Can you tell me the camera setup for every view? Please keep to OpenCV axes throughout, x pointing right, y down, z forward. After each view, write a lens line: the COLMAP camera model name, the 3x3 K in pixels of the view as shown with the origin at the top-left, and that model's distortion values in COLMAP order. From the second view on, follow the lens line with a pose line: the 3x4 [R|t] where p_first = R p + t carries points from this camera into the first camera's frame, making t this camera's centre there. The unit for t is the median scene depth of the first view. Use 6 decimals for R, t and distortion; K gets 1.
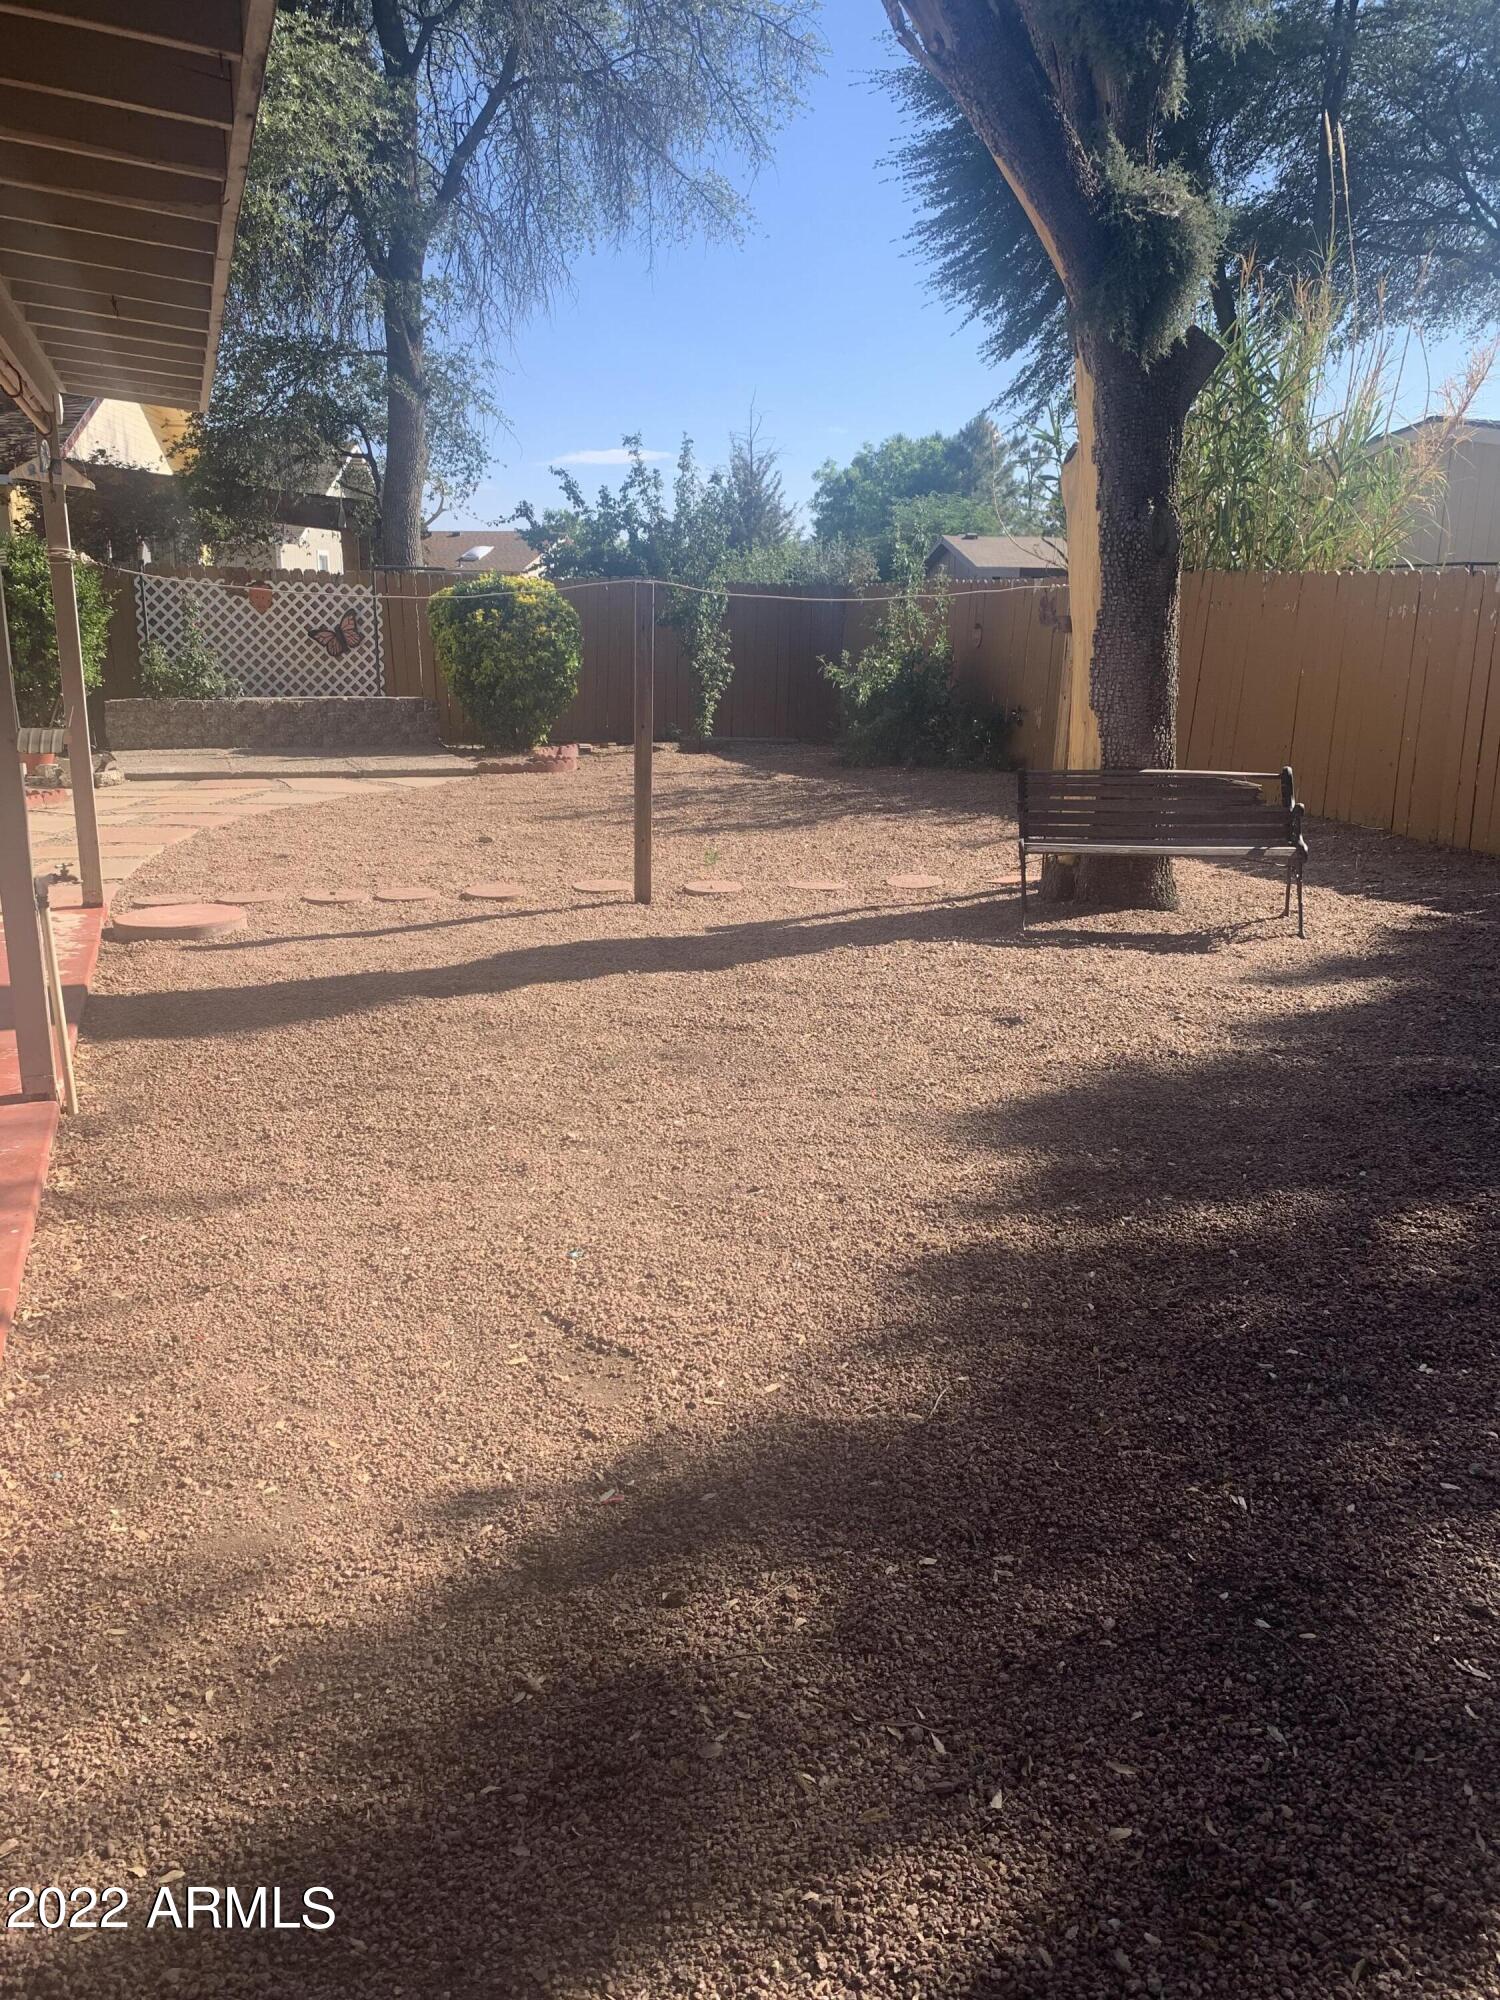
lens RADIAL K [[1506.6, 0, 750.0], [0, 1506.6, 1000.0], [0, 0, 1]] dist [0.001254, -0.001079]
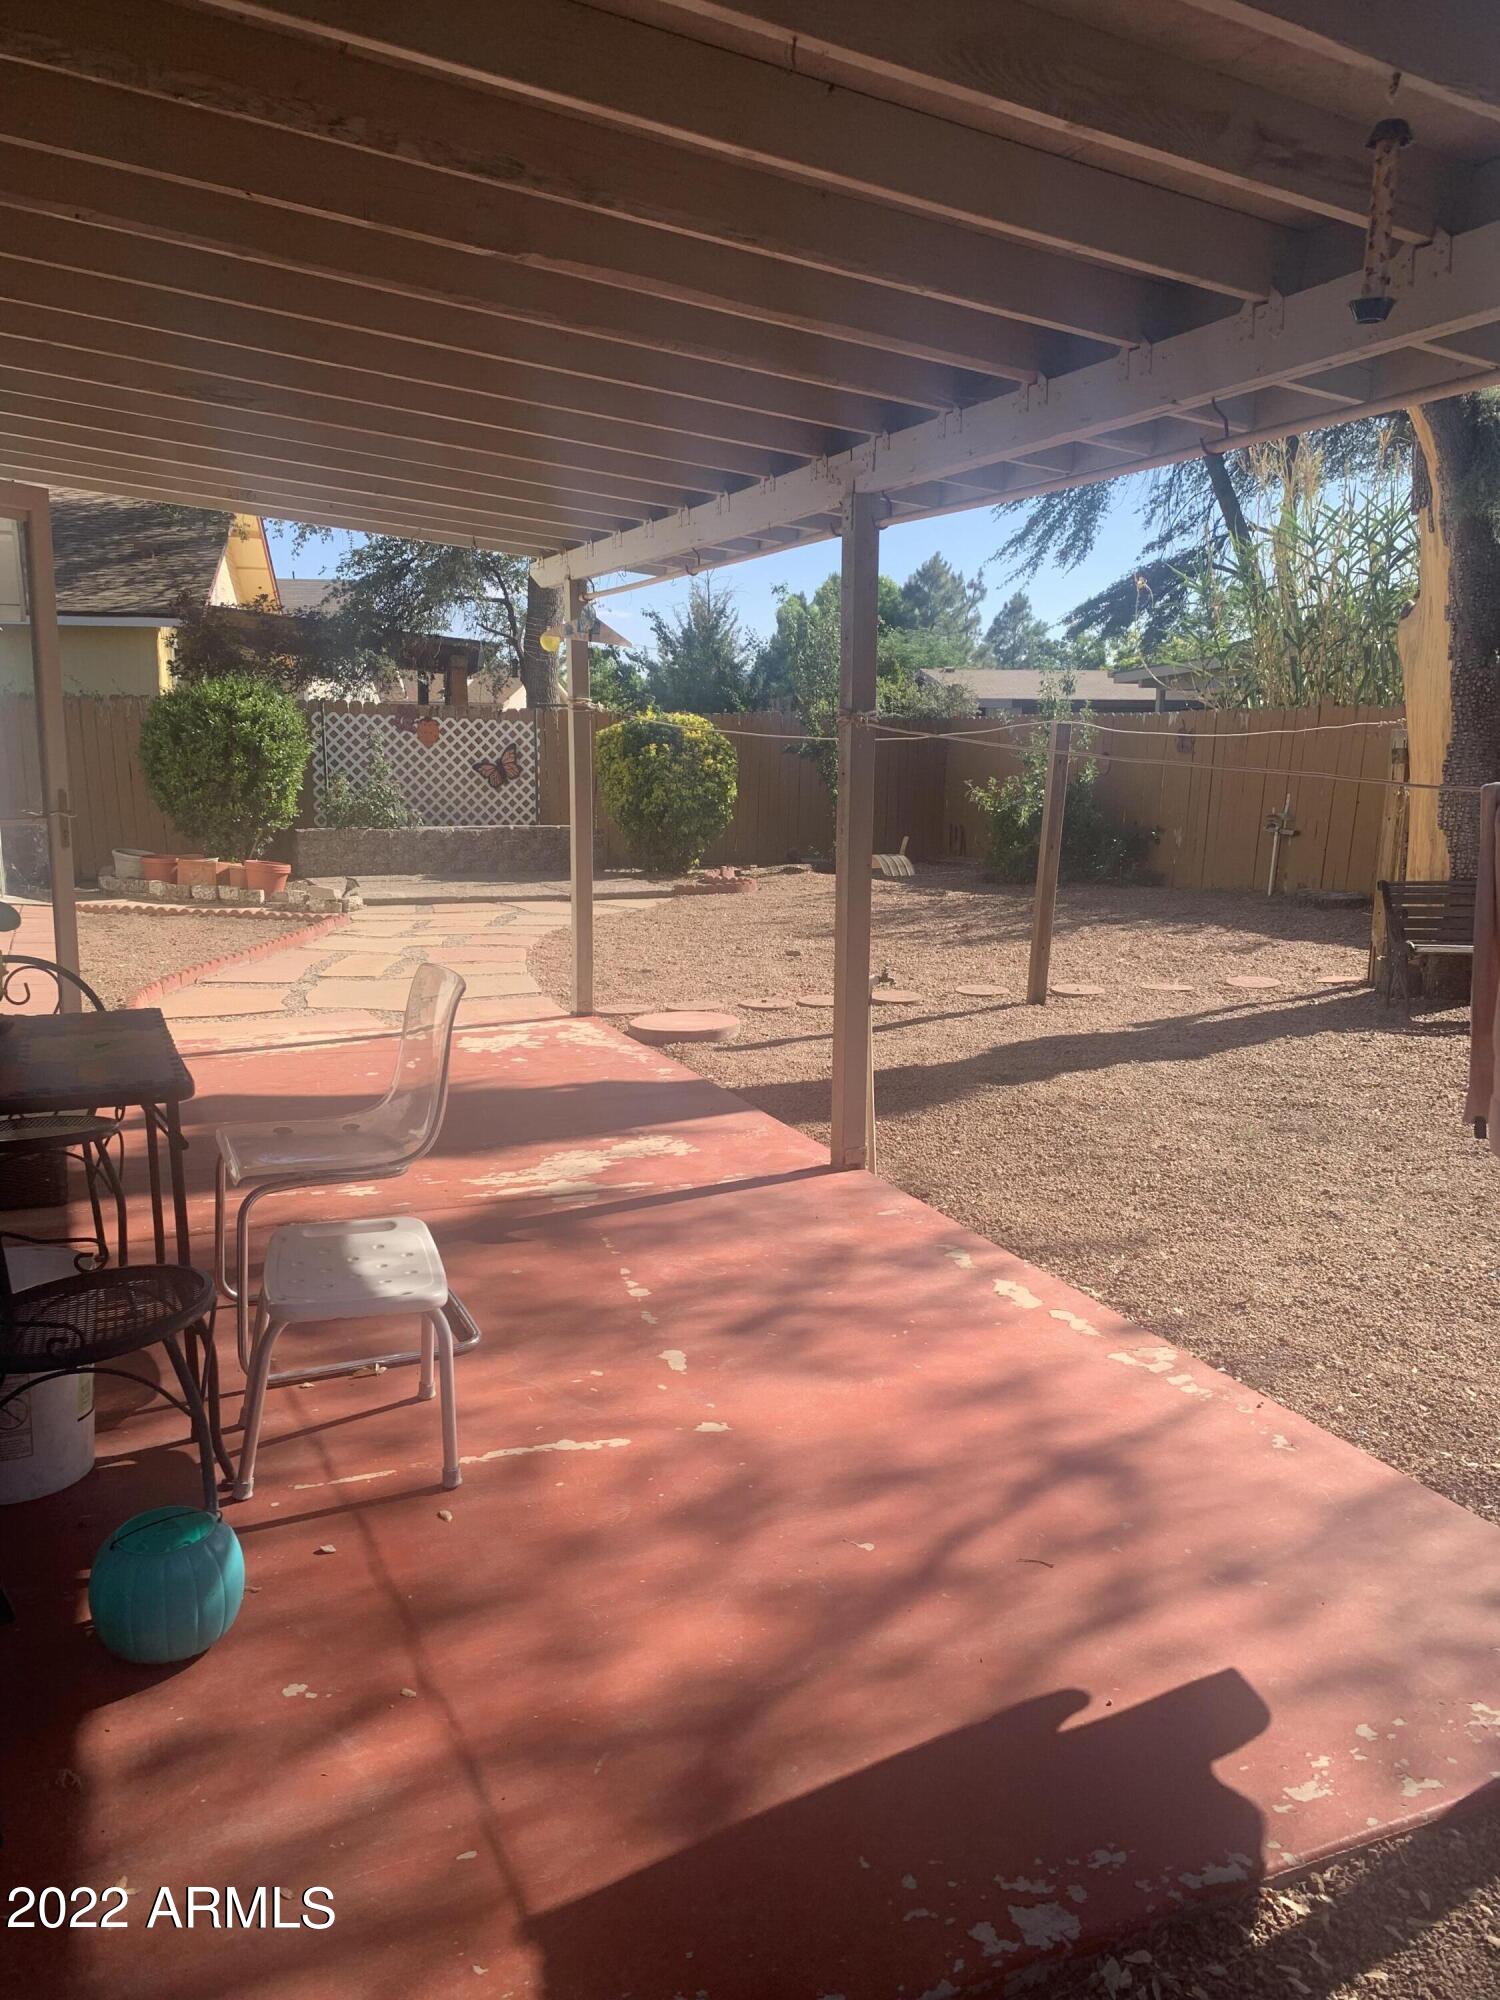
lens RADIAL K [[1490.3, 0, 750.0], [0, 1490.3, 1000.0], [0, 0, 1]] dist [0.041639, -0.003571]
pose [[0.996609, -0.017363, 0.080429, -0.188071], [0.023759, 0.996570, -0.079267, 0.007309], [-0.078777, 0.080909, 0.993604, -0.041827]]
